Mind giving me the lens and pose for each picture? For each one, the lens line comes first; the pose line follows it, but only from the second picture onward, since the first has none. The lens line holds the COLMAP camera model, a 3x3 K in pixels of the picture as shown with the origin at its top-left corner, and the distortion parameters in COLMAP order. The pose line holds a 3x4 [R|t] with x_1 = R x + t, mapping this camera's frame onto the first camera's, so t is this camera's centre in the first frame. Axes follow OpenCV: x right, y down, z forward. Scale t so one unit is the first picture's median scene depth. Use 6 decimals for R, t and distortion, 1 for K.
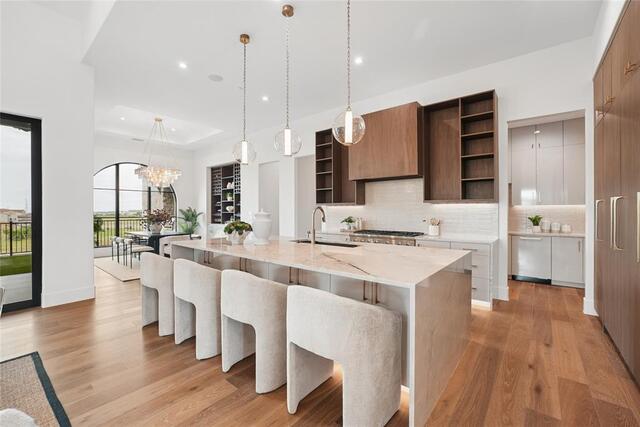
lens RADIAL K [[269.7, 0, 319.1], [0, 269.7, 213.0], [0, 0, 1]] dist [-0.020588, -0.000523]
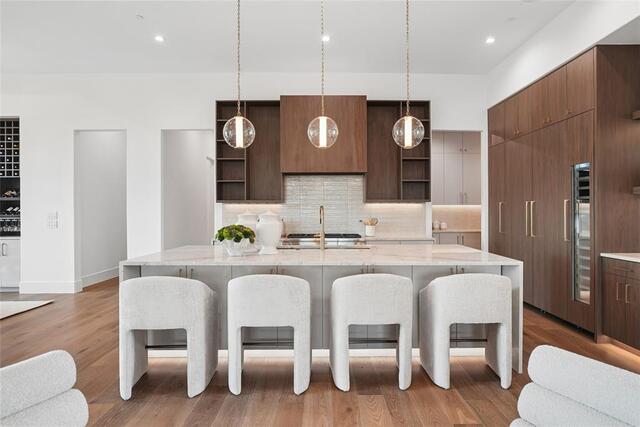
lens RADIAL K [[398.0, 0, 321.2], [0, 398.0, 211.8], [0, 0, 1]] dist [-0.023371, -0.000933]
pose [[0.772689, -0.002859, 0.634778, -0.506645], [0.005239, 0.999985, -0.001874, -0.001617], [-0.634763, 0.004774, 0.772692, 0.010353]]
